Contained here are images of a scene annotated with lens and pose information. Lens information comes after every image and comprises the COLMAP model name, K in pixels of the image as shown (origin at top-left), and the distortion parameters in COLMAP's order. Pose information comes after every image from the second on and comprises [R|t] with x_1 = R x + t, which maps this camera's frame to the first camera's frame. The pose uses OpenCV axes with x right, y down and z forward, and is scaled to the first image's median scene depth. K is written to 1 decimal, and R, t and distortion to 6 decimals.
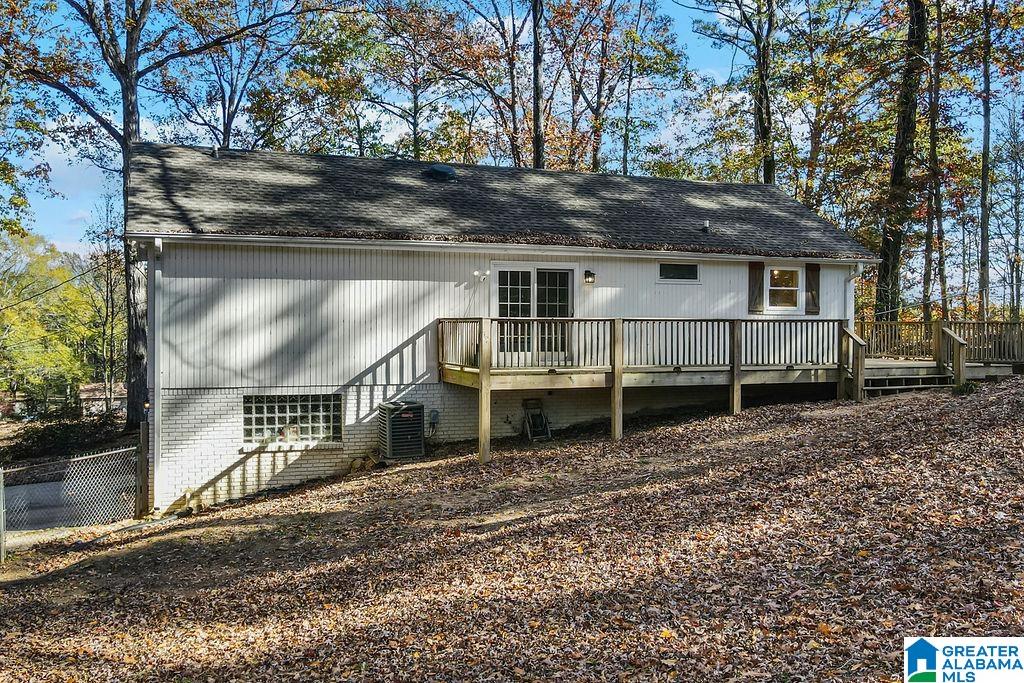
lens RADIAL K [[889.1, 0, 487.0], [0, 889.1, 341.6], [0, 0, 1]] dist [-0.034340, 0.191811]
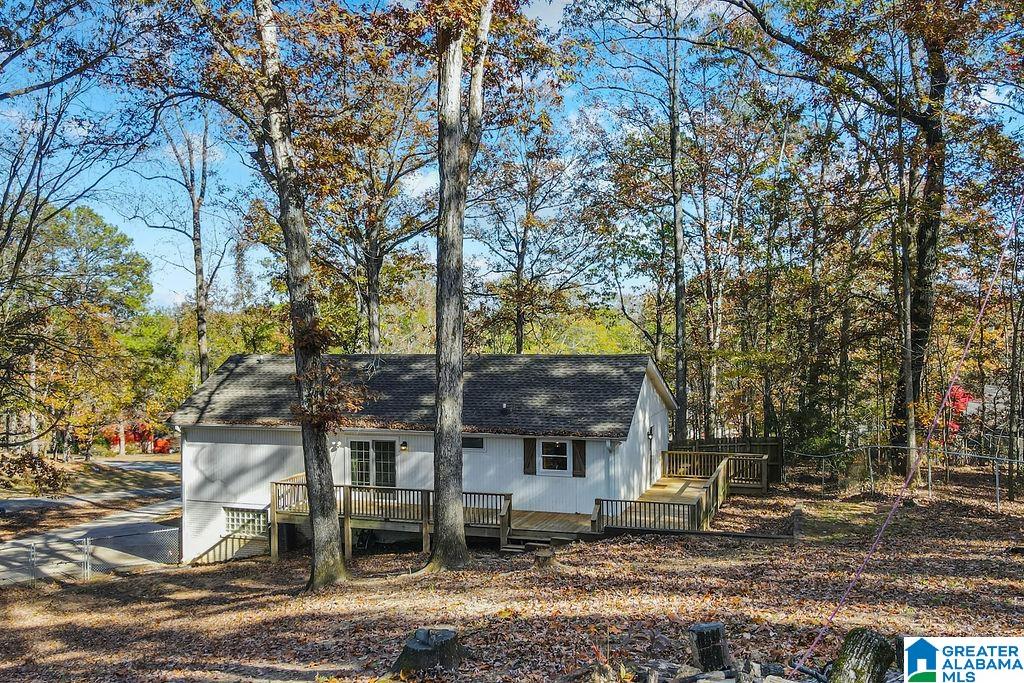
lens RADIAL K [[879.4, 0, 512.0], [0, 879.4, 341.5], [0, 0, 1]] dist [0.001854, 0.007293]
pose [[0.771958, -0.006760, -0.635638, 1.325585], [-0.001057, 0.999928, -0.011918, -0.255063], [0.635673, 0.009872, 0.771896, -0.049974]]
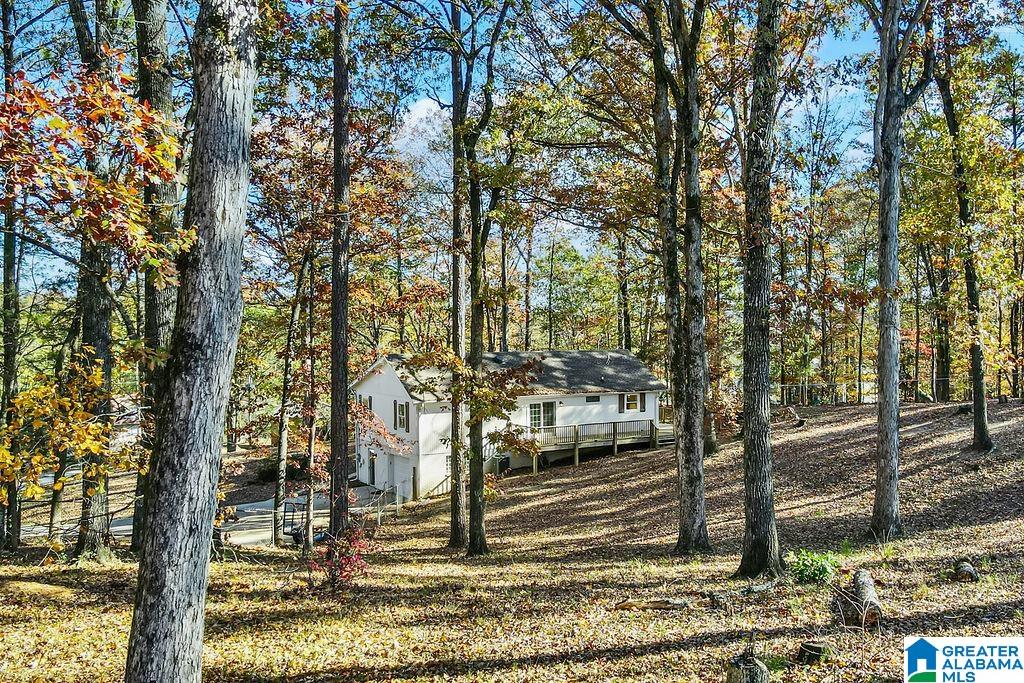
lens RADIAL K [[889.1, 0, 487.0], [0, 889.1, 341.6], [0, 0, 1]] dist [-0.034340, 0.191811]
pose [[0.985297, -0.012317, 0.170403, -0.592131], [0.015128, 0.999770, -0.015206, -0.238369], [-0.170177, 0.017560, 0.985257, -1.682807]]
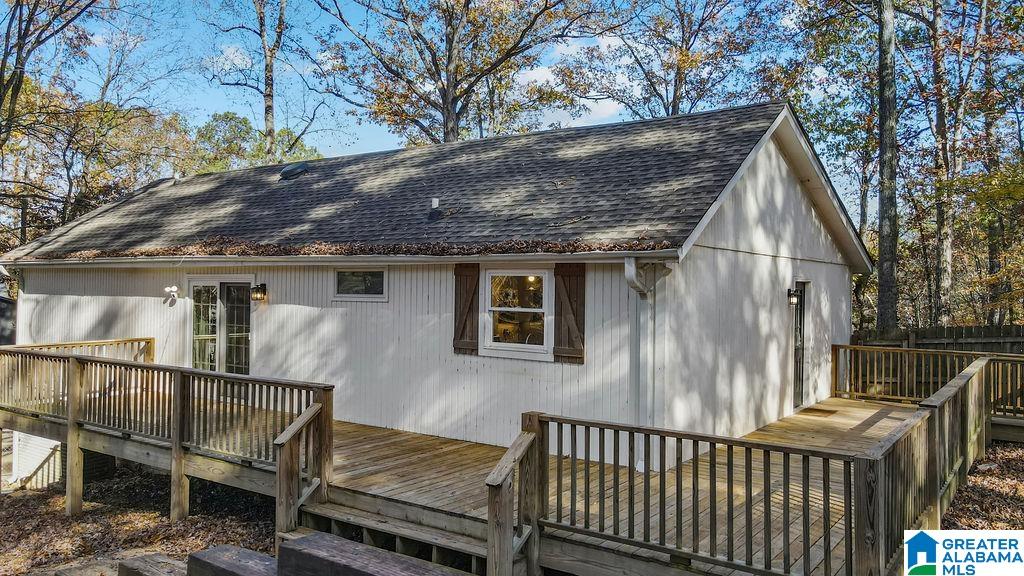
lens RADIAL K [[757.8, 0, 520.5], [0, 757.8, 274.7], [0, 0, 1]] dist [0.010706, 0.002313]
pose [[0.565489, -0.011715, -0.824673, 0.847987], [-0.027928, 0.999054, -0.033343, -0.078991], [0.824283, 0.041887, 0.564627, 0.890099]]
